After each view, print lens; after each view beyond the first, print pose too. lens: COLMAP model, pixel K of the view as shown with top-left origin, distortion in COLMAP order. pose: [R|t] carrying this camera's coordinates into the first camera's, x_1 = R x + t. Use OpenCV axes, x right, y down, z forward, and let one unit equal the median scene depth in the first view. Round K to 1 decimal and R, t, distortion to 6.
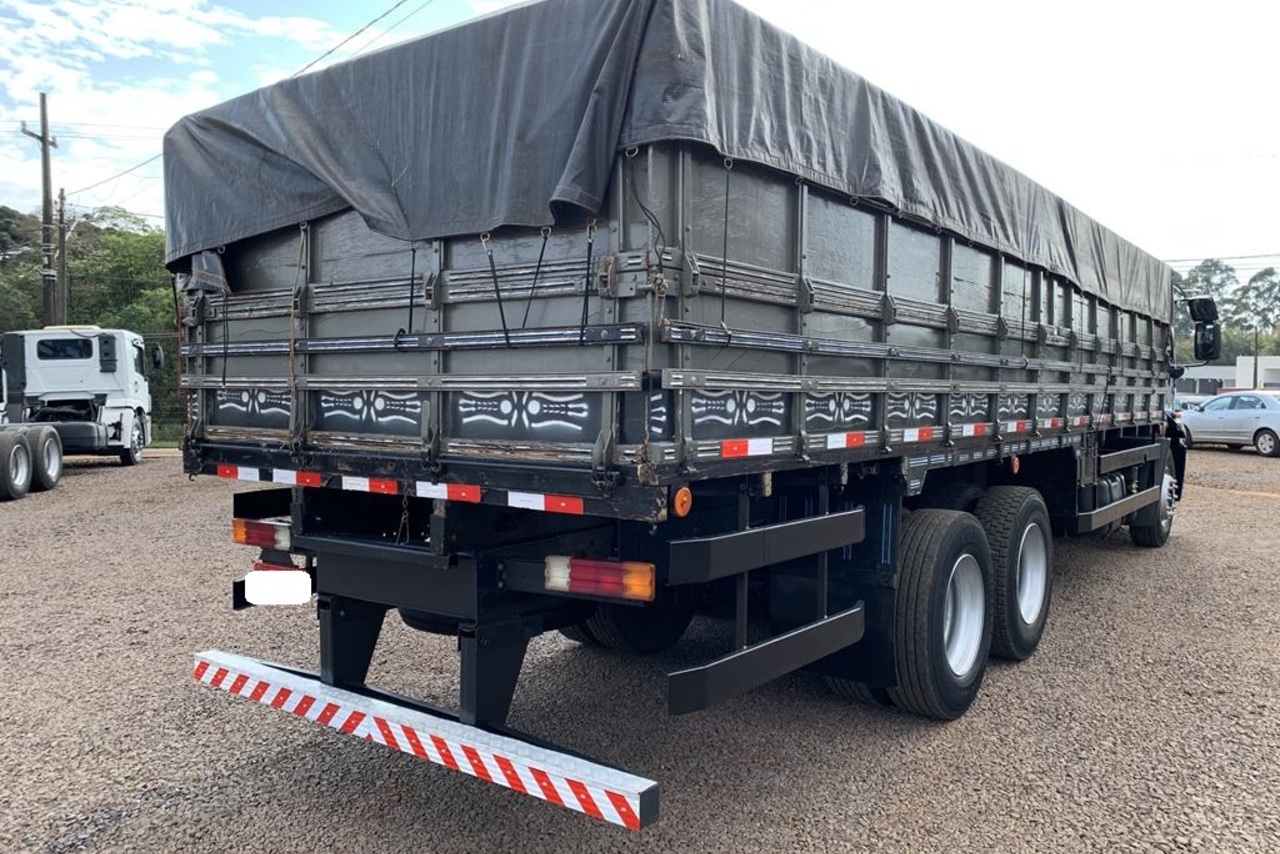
lens RADIAL K [[999.7, 0, 650.2], [0, 999.7, 430.2], [0, 0, 1]] dist [-0.027133, -0.001918]
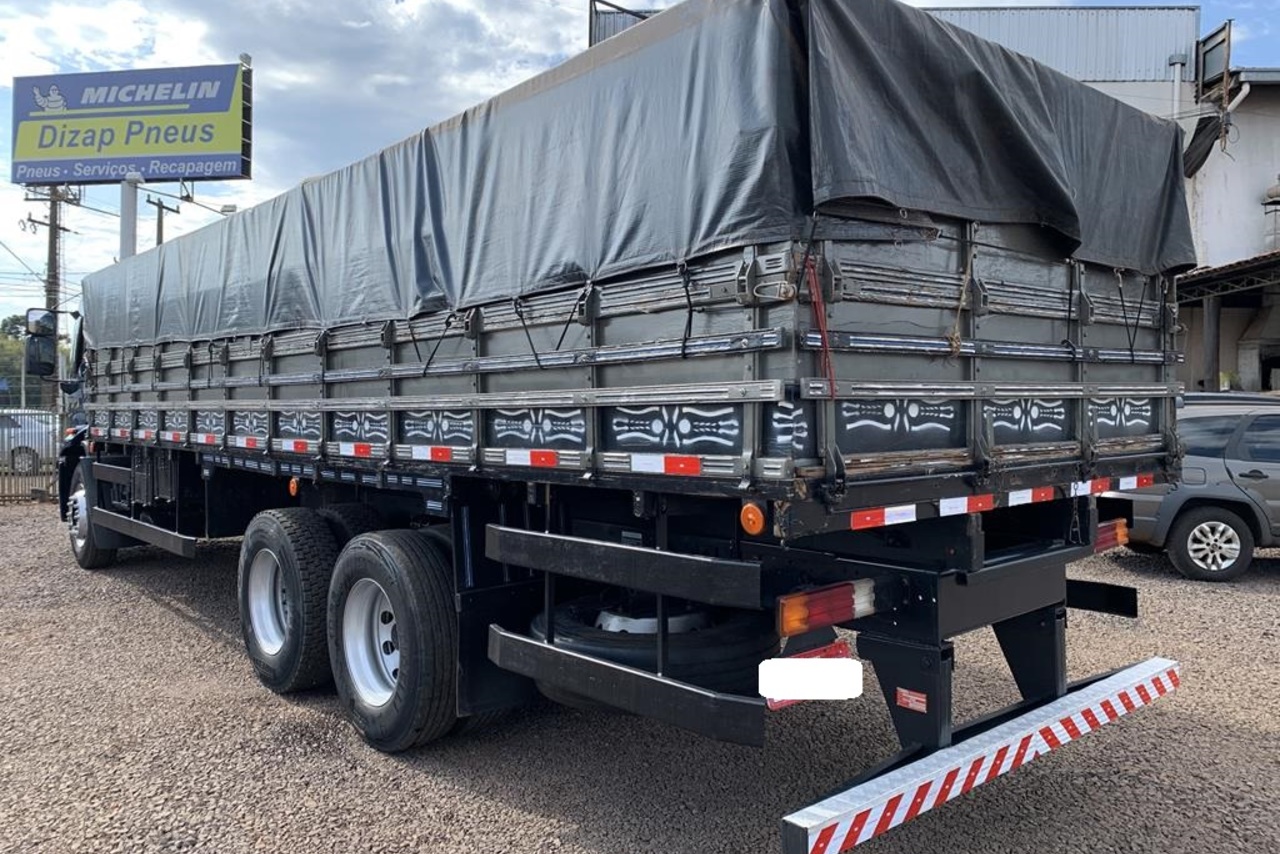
lens RADIAL K [[999.7, 0, 649.5], [0, 999.7, 420.2], [0, 0, 1]] dist [-0.027133, -0.001918]
pose [[0.233962, -0.023590, 0.971959, -1.184744], [0.053894, 0.998483, 0.011261, -0.045052], [-0.970751, 0.049748, 0.234879, 1.022376]]
